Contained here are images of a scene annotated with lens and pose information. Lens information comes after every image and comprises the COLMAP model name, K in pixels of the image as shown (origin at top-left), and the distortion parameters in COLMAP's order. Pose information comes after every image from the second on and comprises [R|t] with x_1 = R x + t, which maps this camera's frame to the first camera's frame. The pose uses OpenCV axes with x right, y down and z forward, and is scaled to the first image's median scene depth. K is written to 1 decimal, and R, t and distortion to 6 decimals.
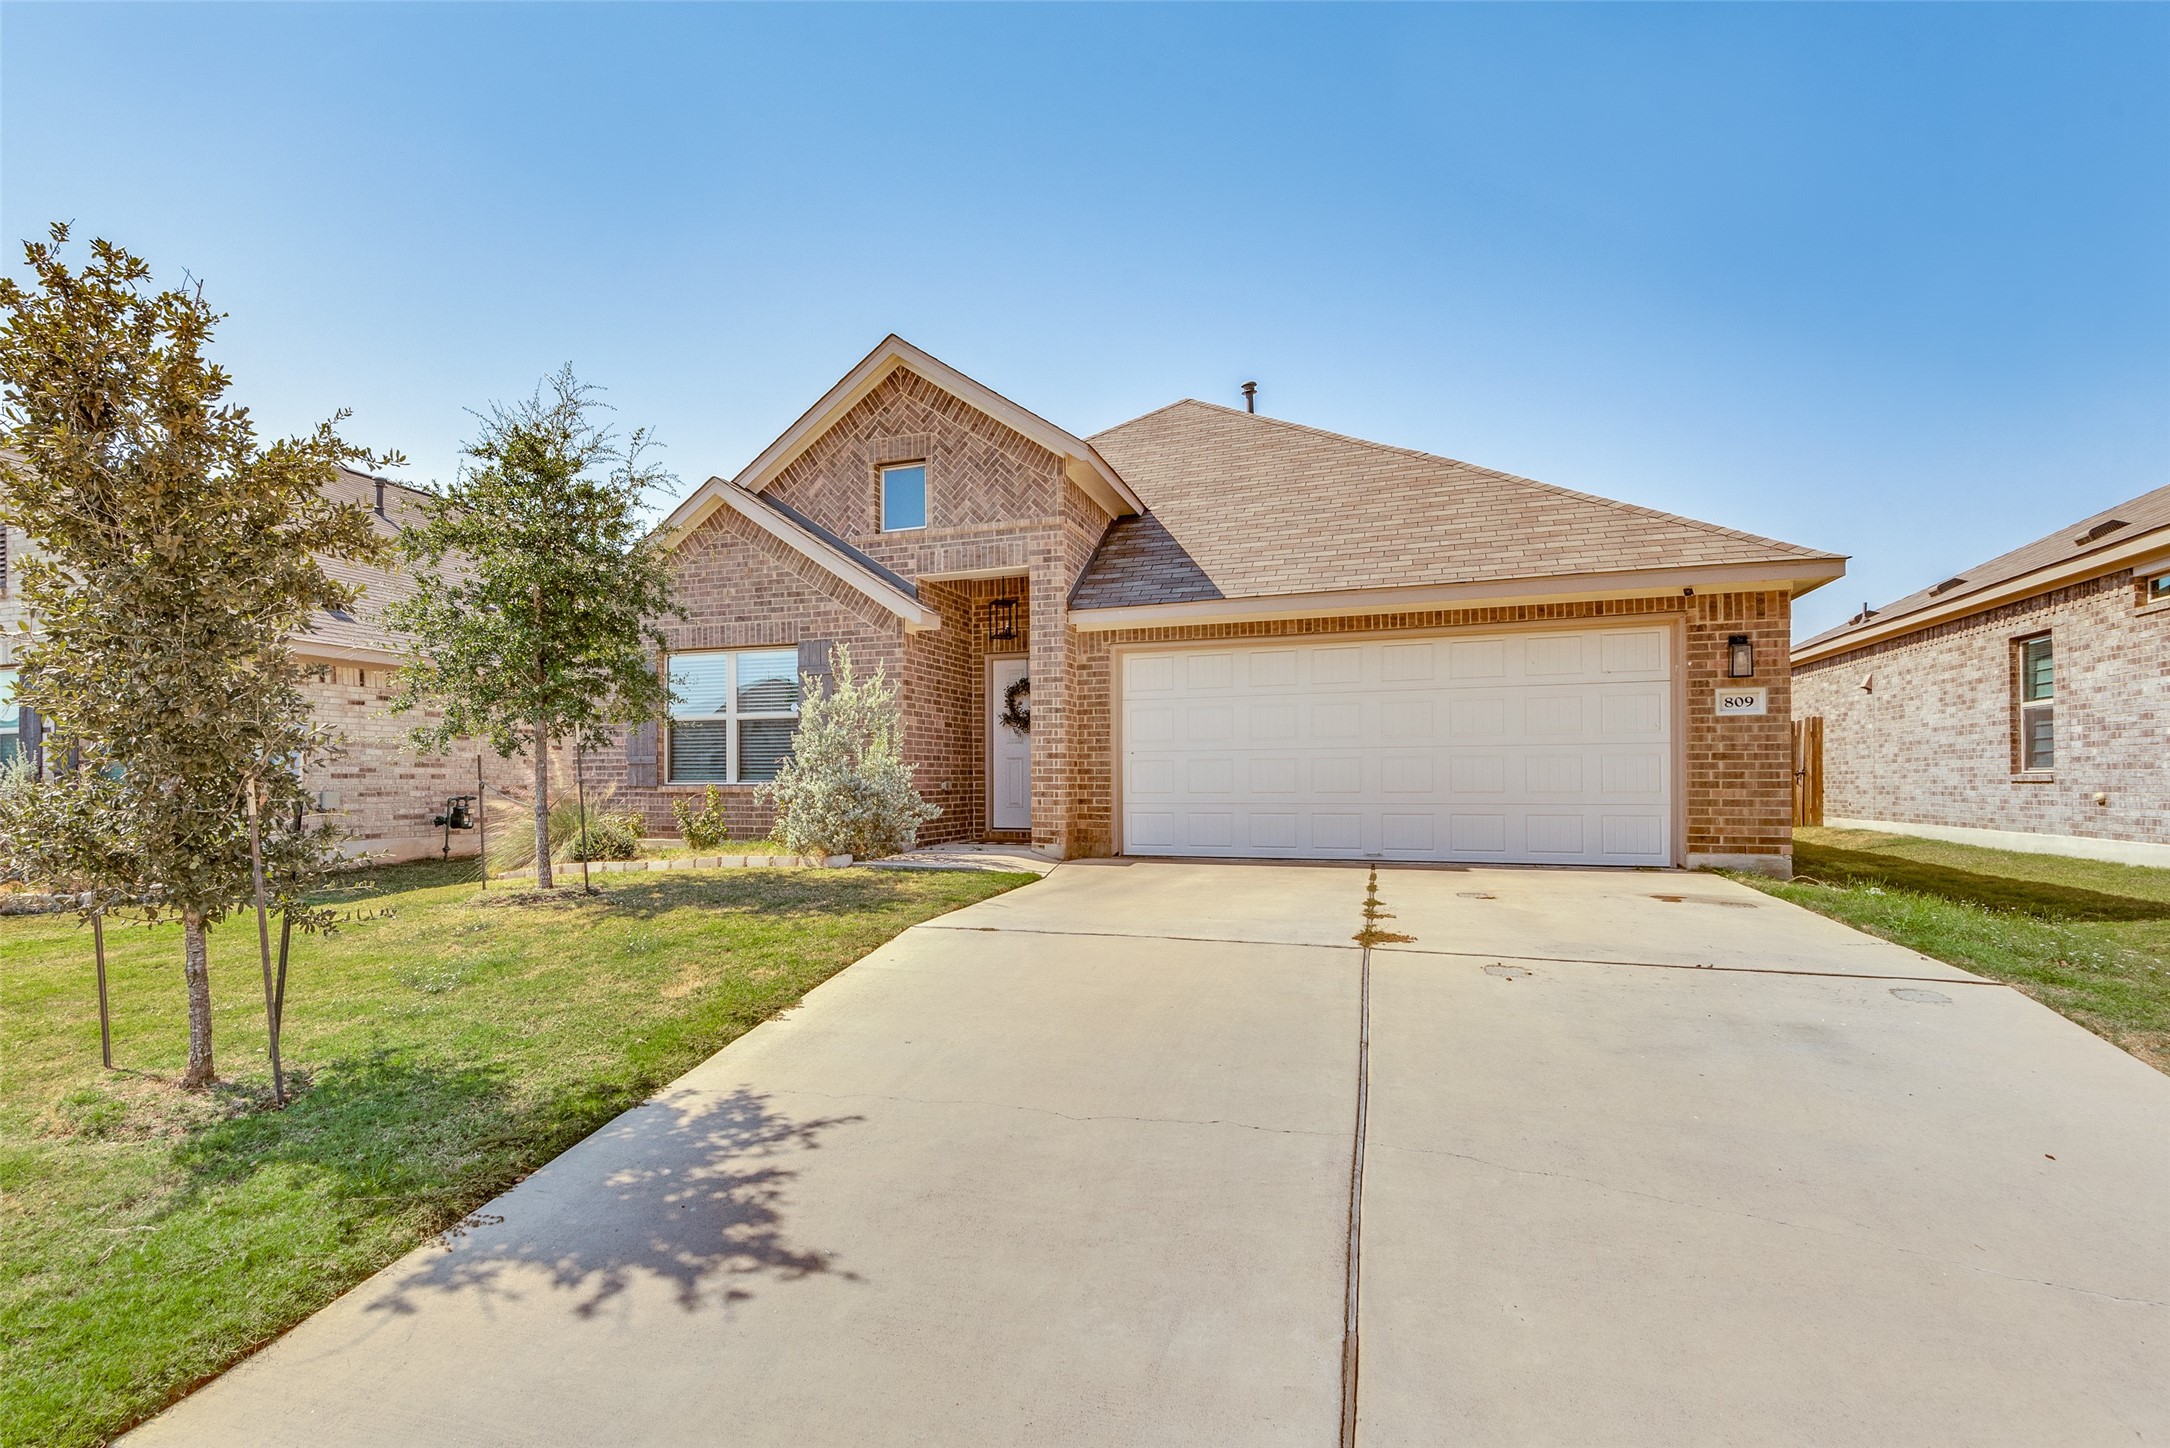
lens RADIAL K [[978.4, 0, 1075.6], [0, 978.4, 720.4], [0, 0, 1]] dist [0.035325, -0.024259]
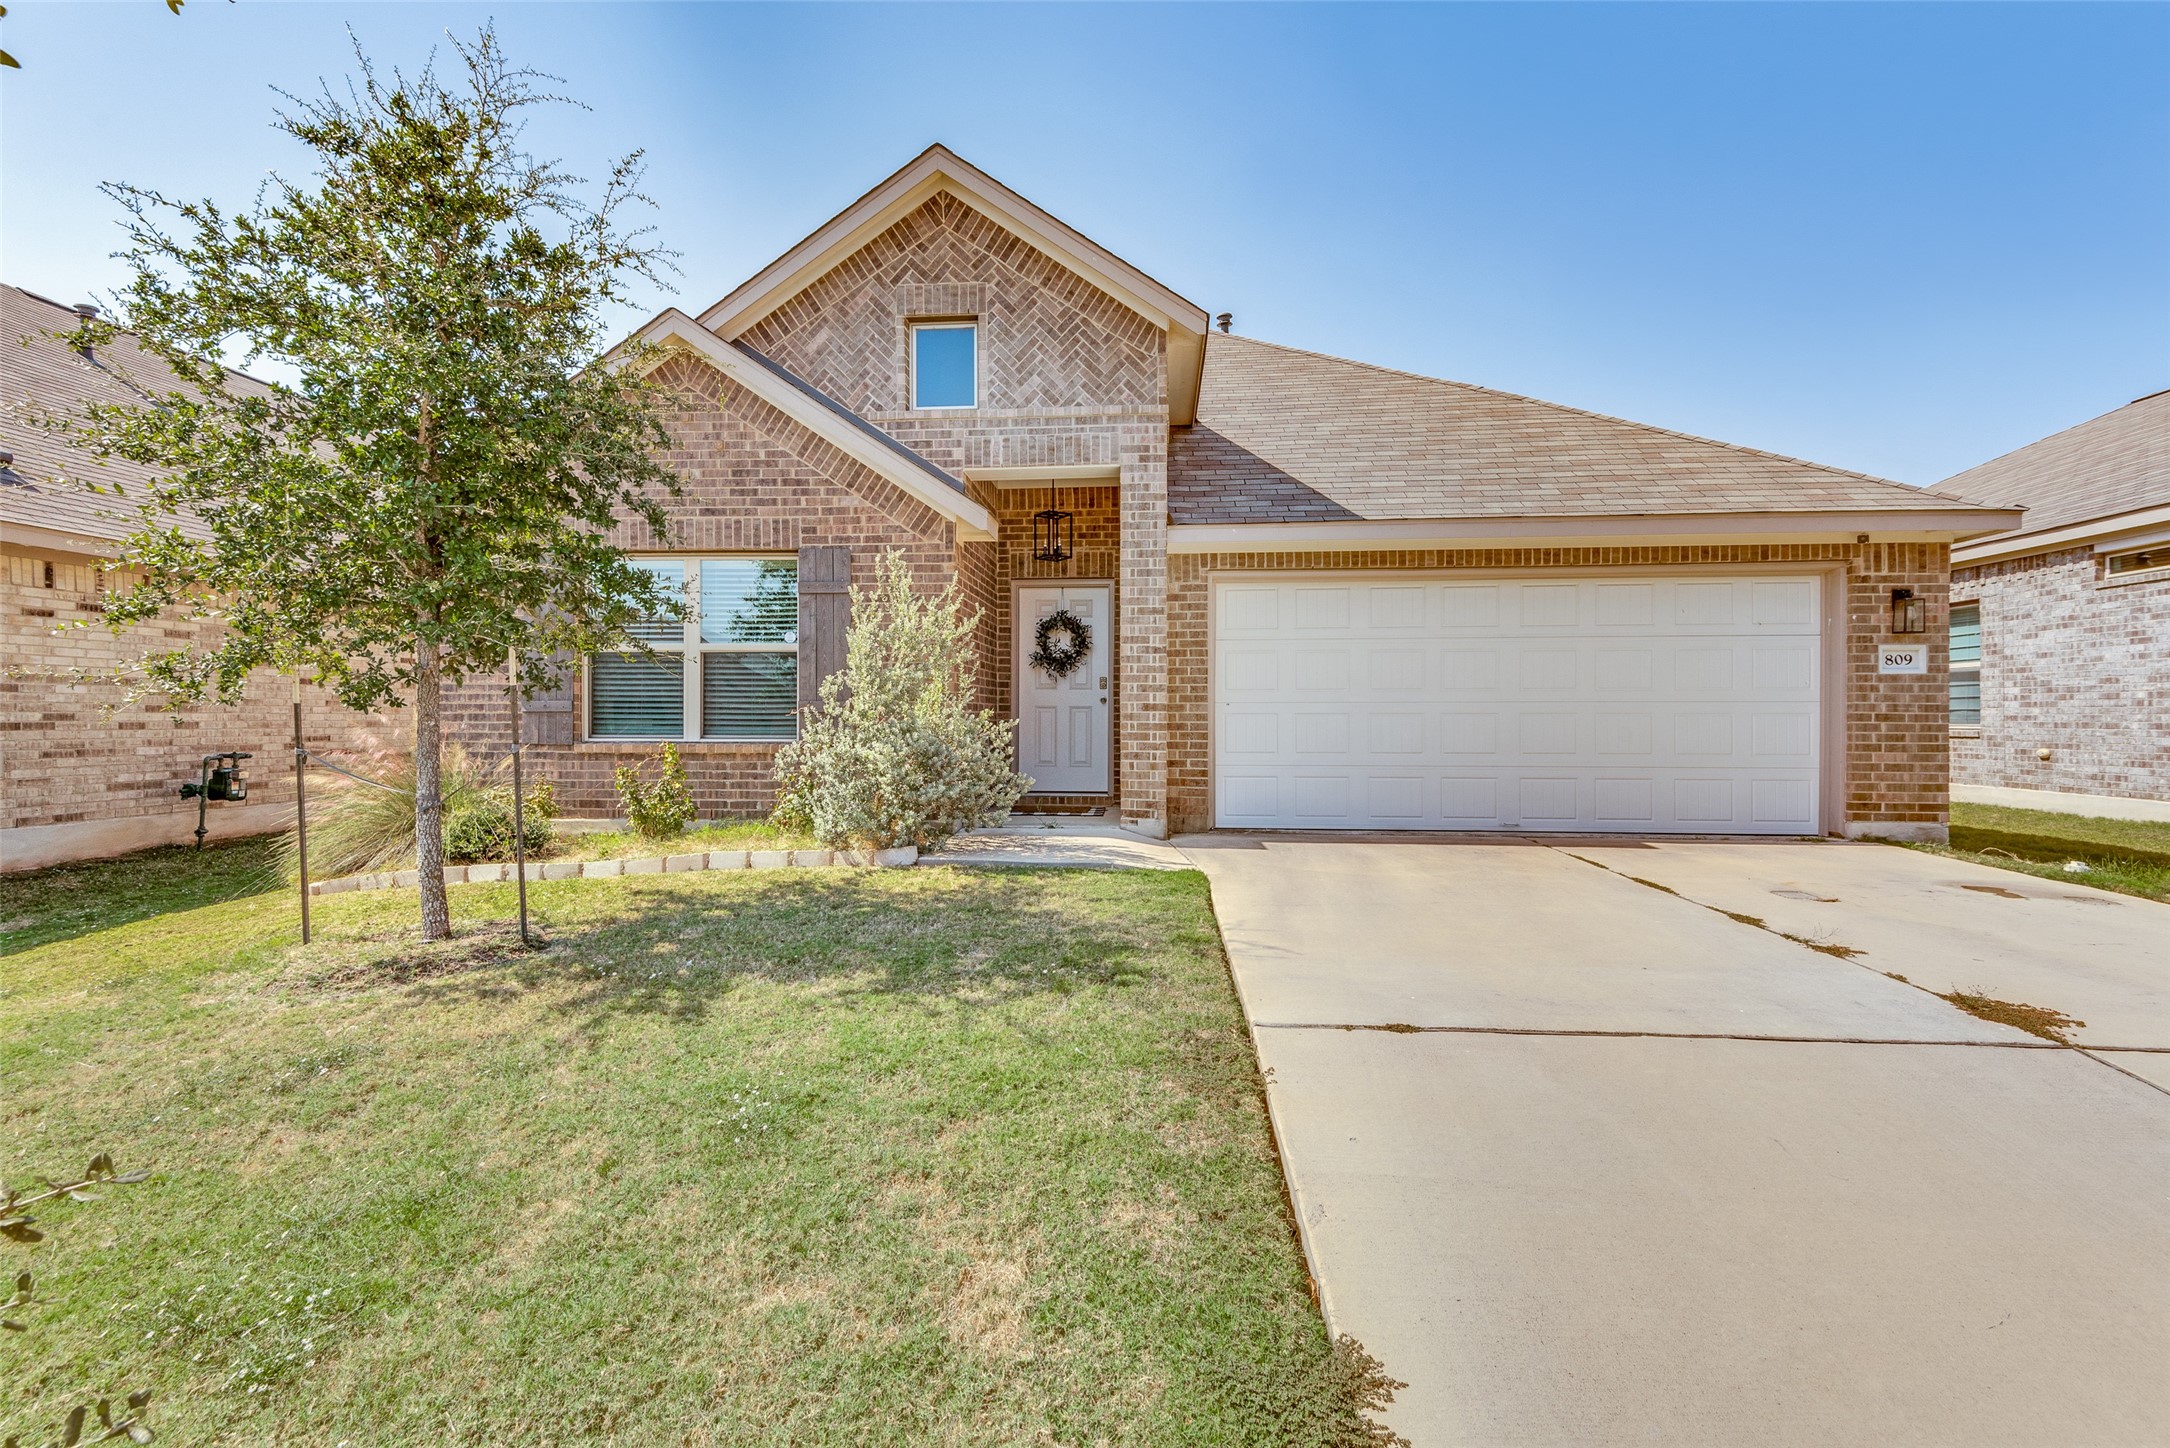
lens RADIAL K [[854.5, 0, 1090.7], [0, 854.5, 676.3], [0, 0, 1]] dist [0.030479, -0.015922]
pose [[0.969126, 0.017946, 0.245911, -0.237122], [-0.022094, 0.999656, 0.014123, 0.002089], [-0.245573, -0.019120, 0.969190, 0.338957]]
